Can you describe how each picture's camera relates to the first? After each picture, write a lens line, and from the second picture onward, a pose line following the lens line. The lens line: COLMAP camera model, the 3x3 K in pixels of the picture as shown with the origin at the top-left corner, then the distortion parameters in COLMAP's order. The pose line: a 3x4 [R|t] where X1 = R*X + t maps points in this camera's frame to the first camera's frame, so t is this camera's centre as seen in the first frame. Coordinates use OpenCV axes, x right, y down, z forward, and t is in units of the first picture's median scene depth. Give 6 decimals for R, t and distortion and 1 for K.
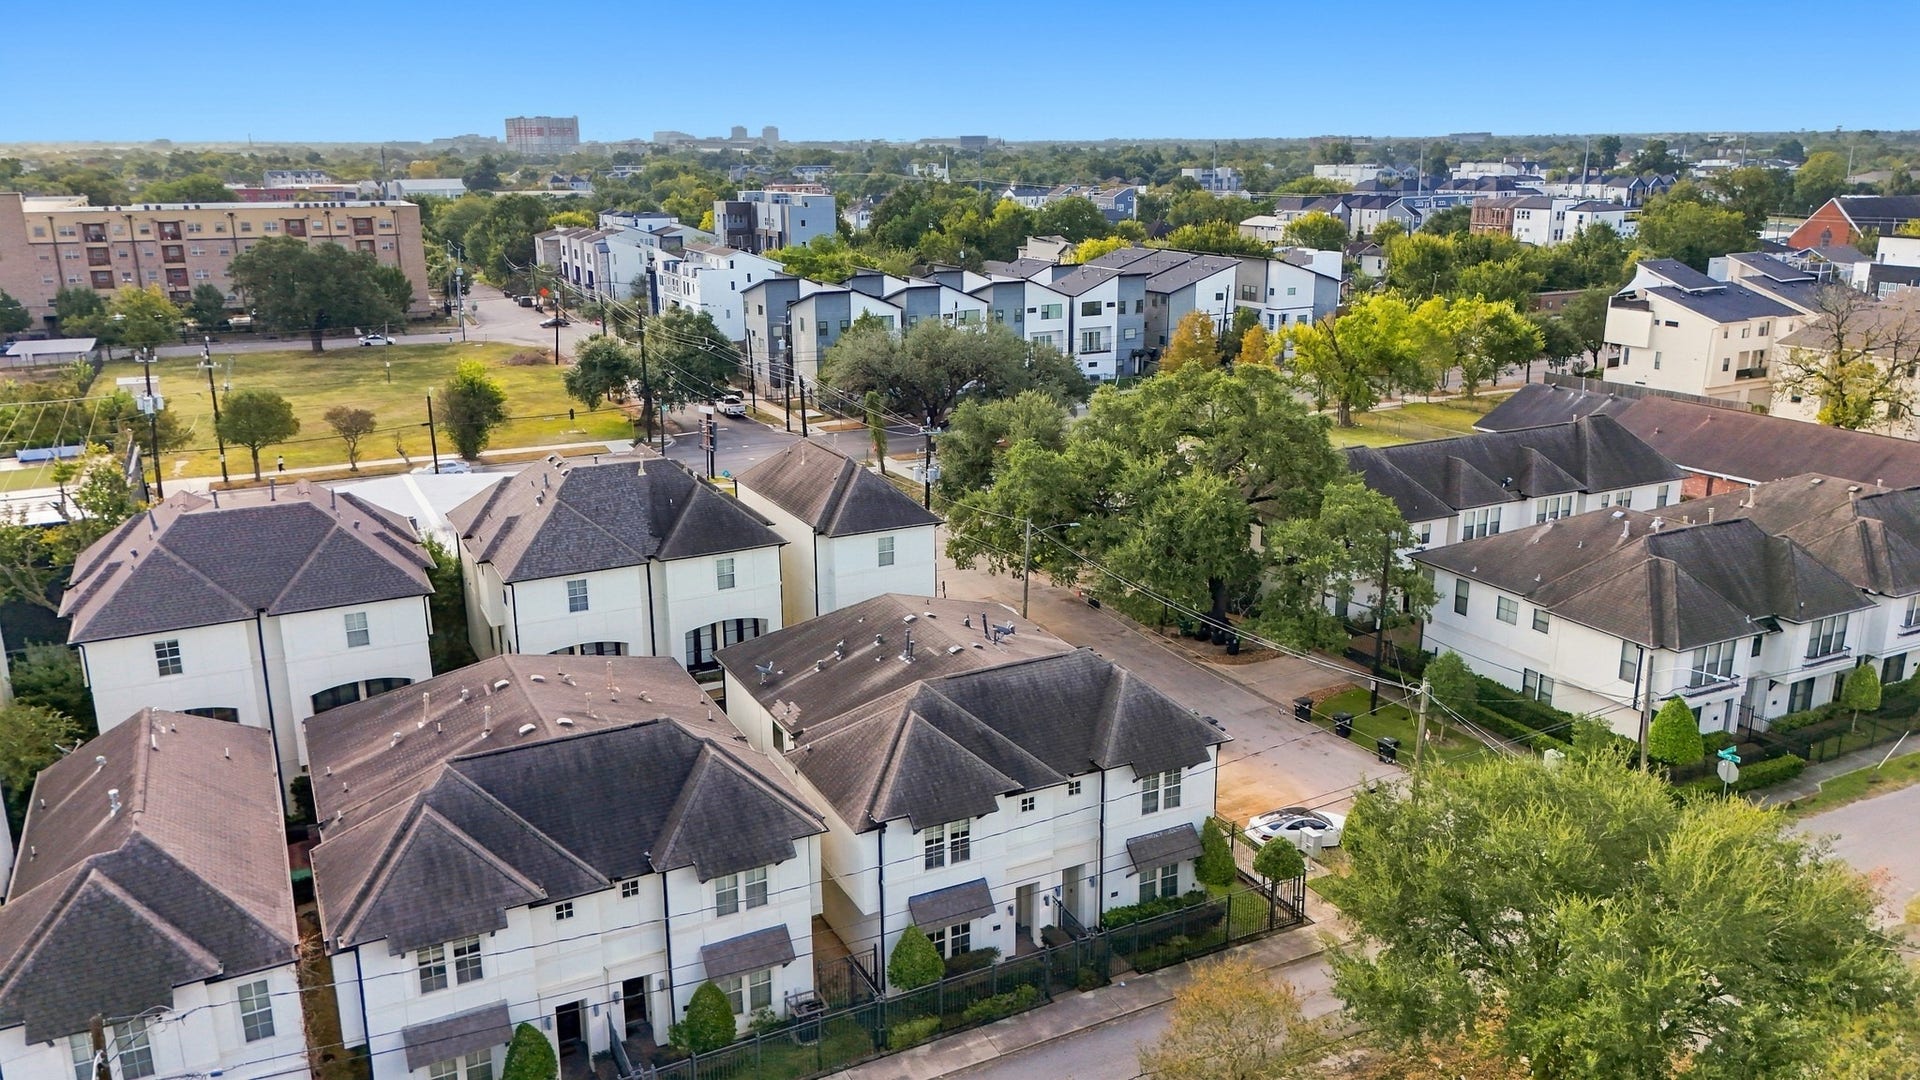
lens RADIAL K [[1418.7, 0, 960.0], [0, 1418.7, 540.0], [0, 0, 1]] dist [0.000643, 0.000097]
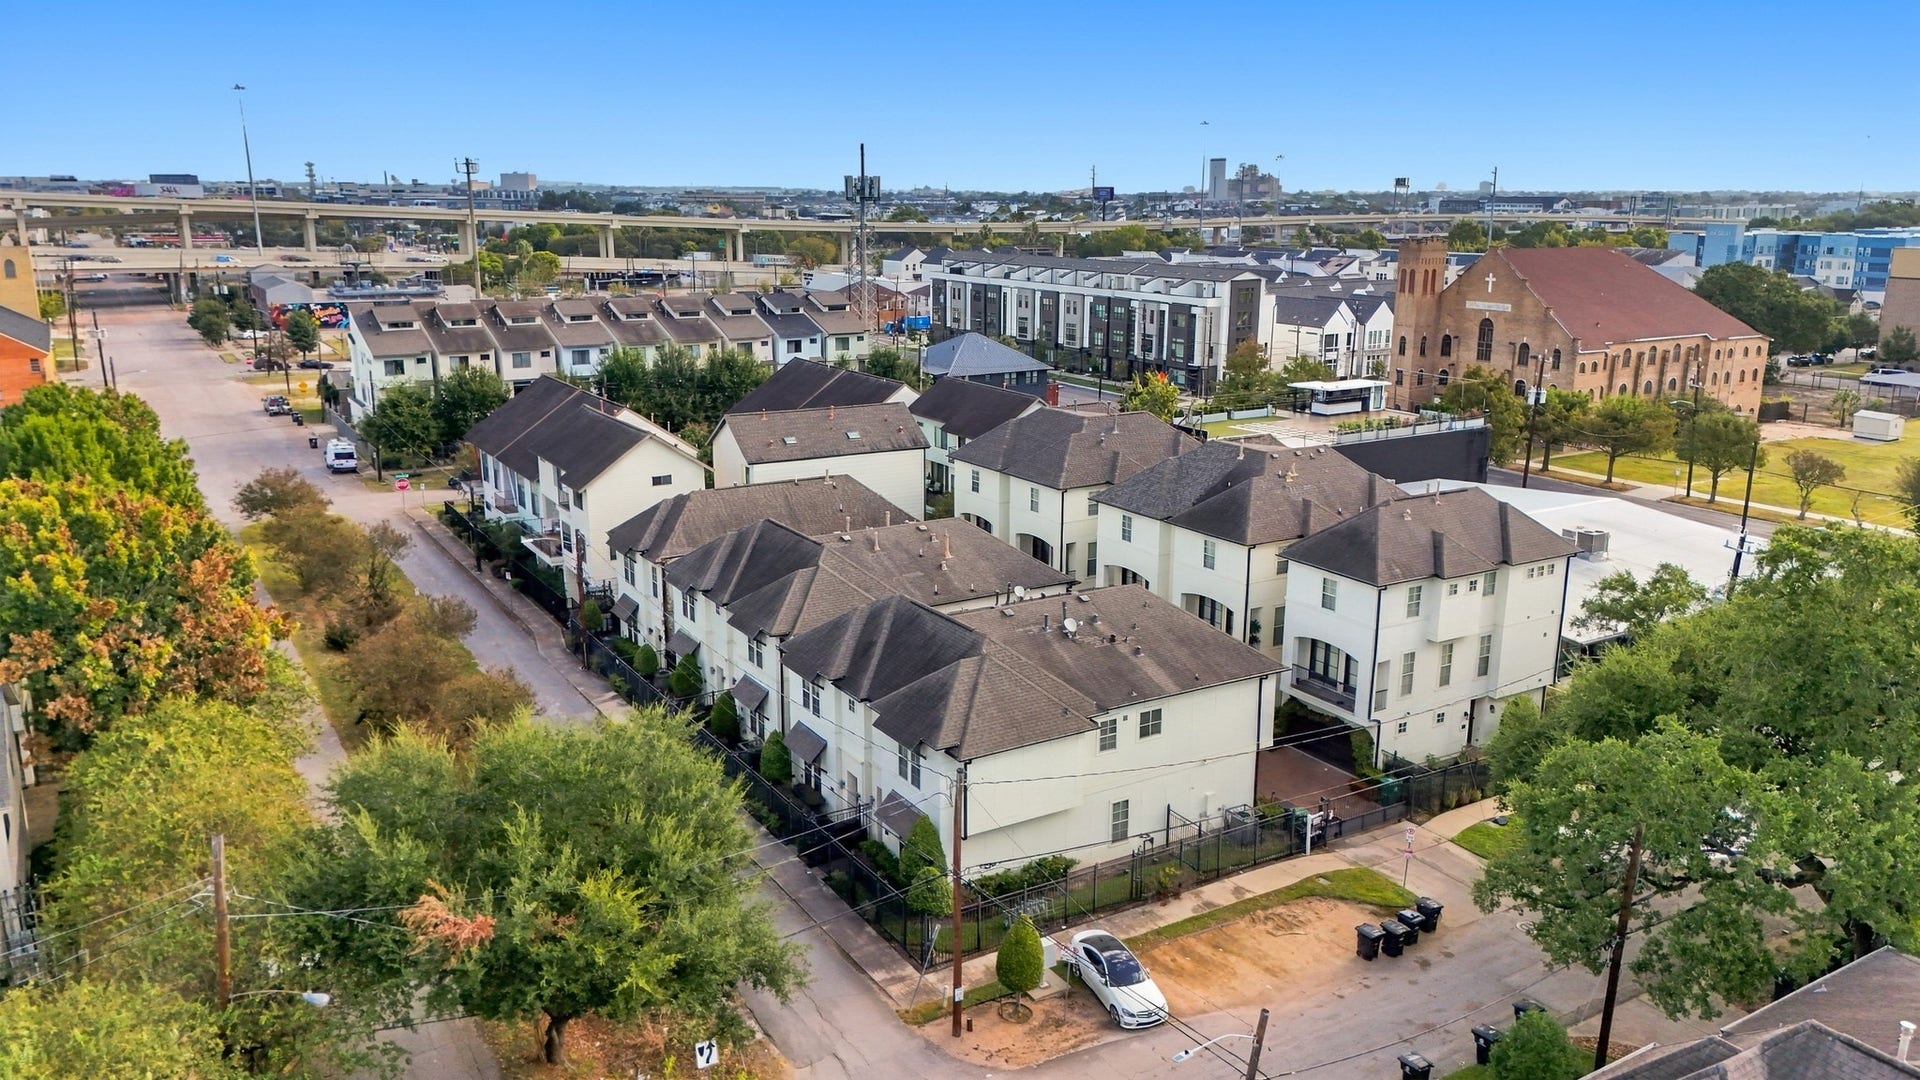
lens RADIAL K [[1418.7, 0, 960.0], [0, 1418.7, 540.0], [0, 0, 1]] dist [0.000643, 0.000097]
pose [[0.065886, 0.248486, -0.966392, 1.028018], [-0.270384, 0.936708, 0.222419, -0.208206], [0.960495, 0.246643, 0.128903, 0.718186]]
